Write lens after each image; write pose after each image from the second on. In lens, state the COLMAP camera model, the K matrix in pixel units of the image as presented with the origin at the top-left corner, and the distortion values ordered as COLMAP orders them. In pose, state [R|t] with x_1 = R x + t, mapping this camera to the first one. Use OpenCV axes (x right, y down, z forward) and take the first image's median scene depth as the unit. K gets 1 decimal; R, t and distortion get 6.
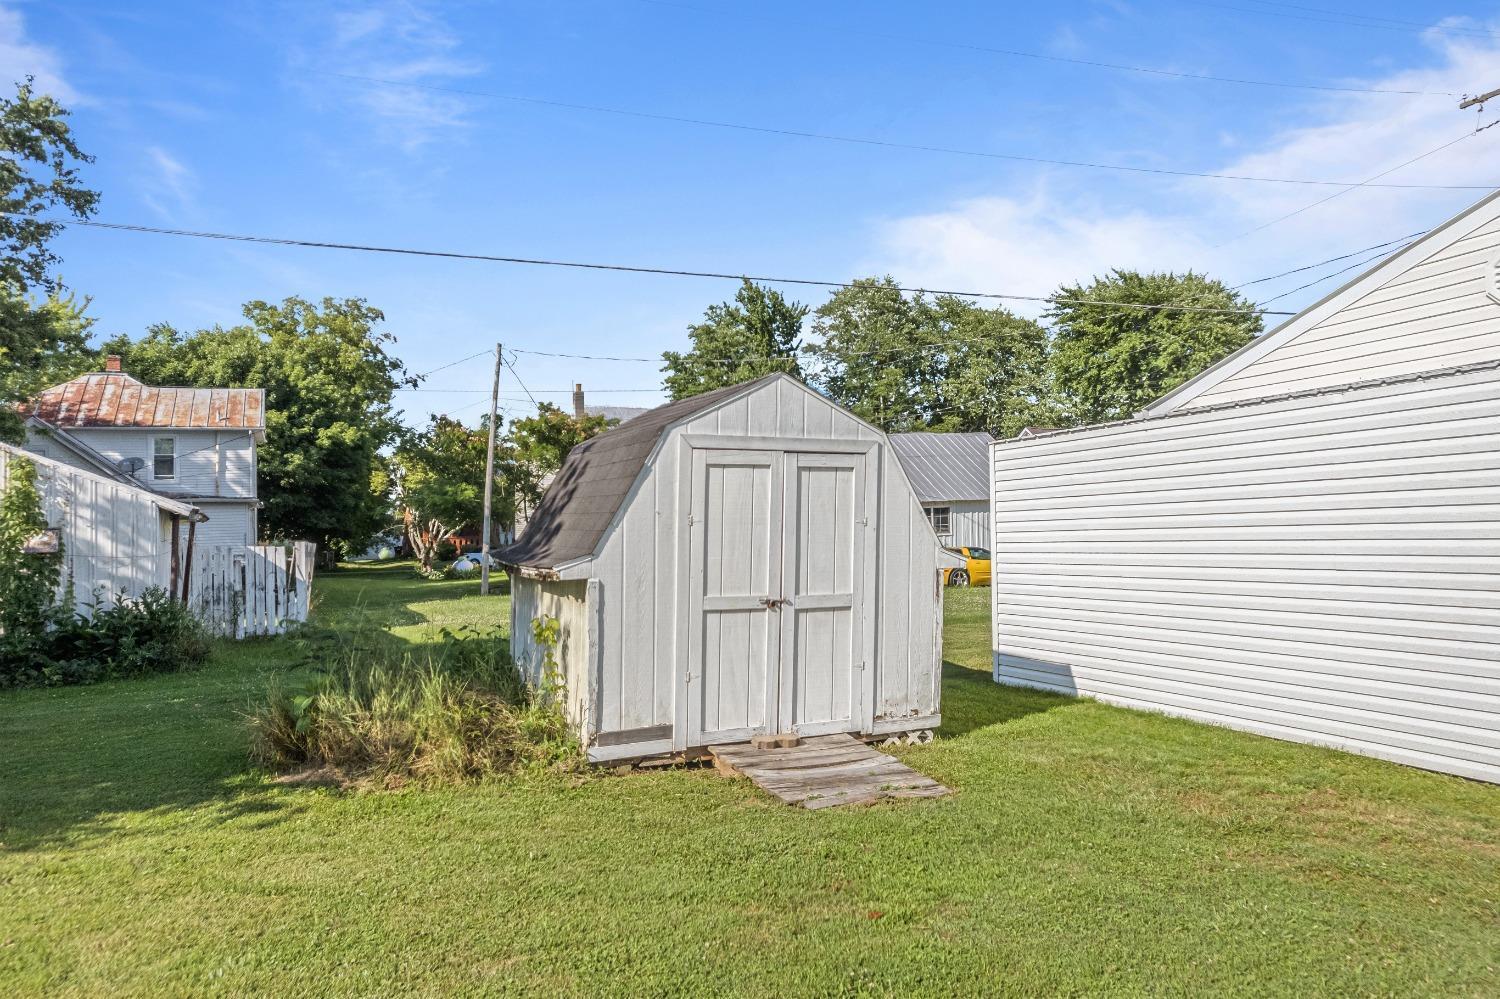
lens RADIAL K [[957.9, 0, 732.5], [0, 957.9, 503.5], [0, 0, 1]] dist [-0.002517, 0.002202]
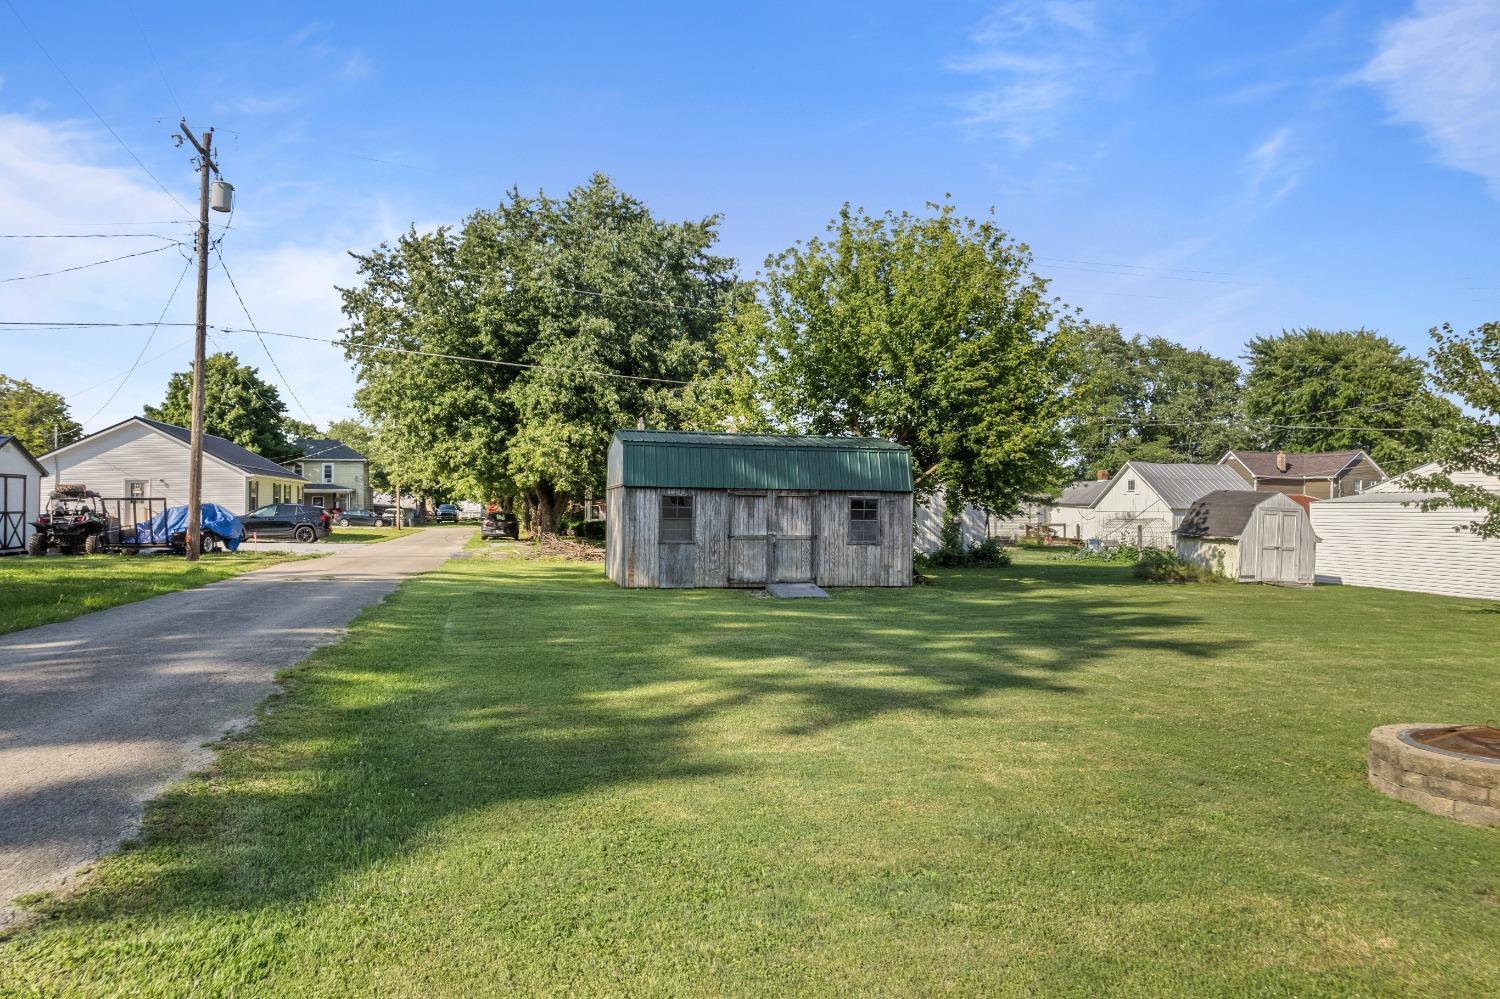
lens RADIAL K [[957.9, 0, 732.5], [0, 957.9, 503.5], [0, 0, 1]] dist [-0.002517, 0.002202]
pose [[0.992723, 0.042580, -0.112643, -0.219979], [-0.039461, 0.998777, 0.029773, -0.014018], [0.113773, -0.025111, 0.993189, -0.401314]]
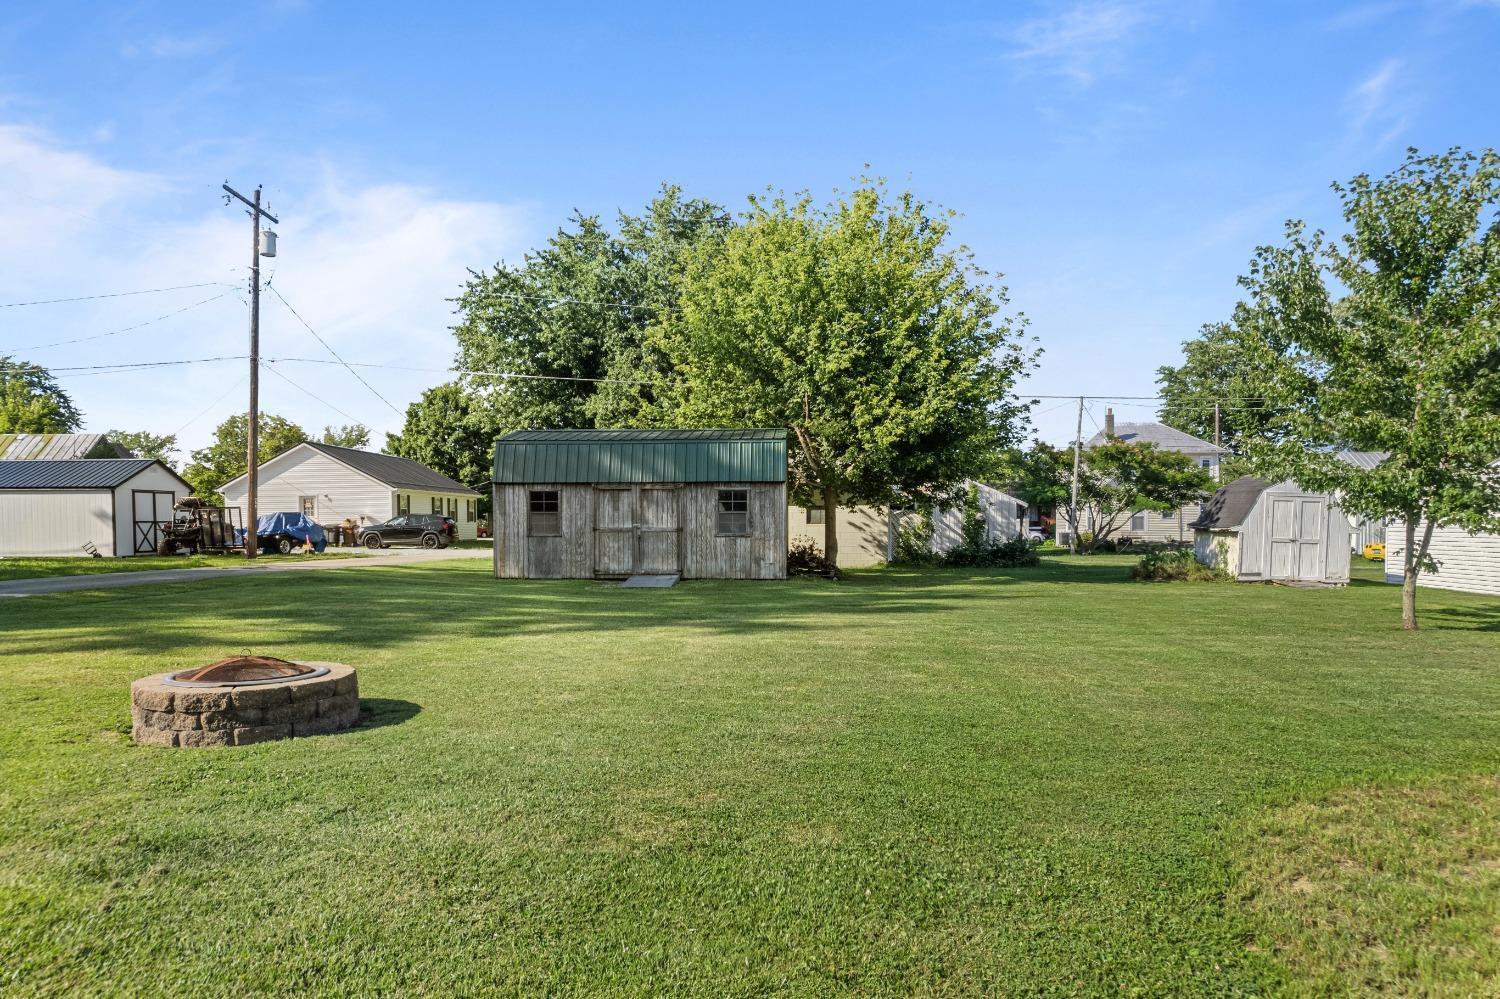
lens RADIAL K [[987.8, 0, 752.7], [0, 987.8, 555.4], [0, 0, 1]] dist [-0.010910, -0.001505]
pose [[0.915532, 0.042269, -0.400019, -0.039155], [-0.013250, 0.997093, 0.075036, -0.010148], [0.402028, -0.063398, 0.913430, -0.367710]]
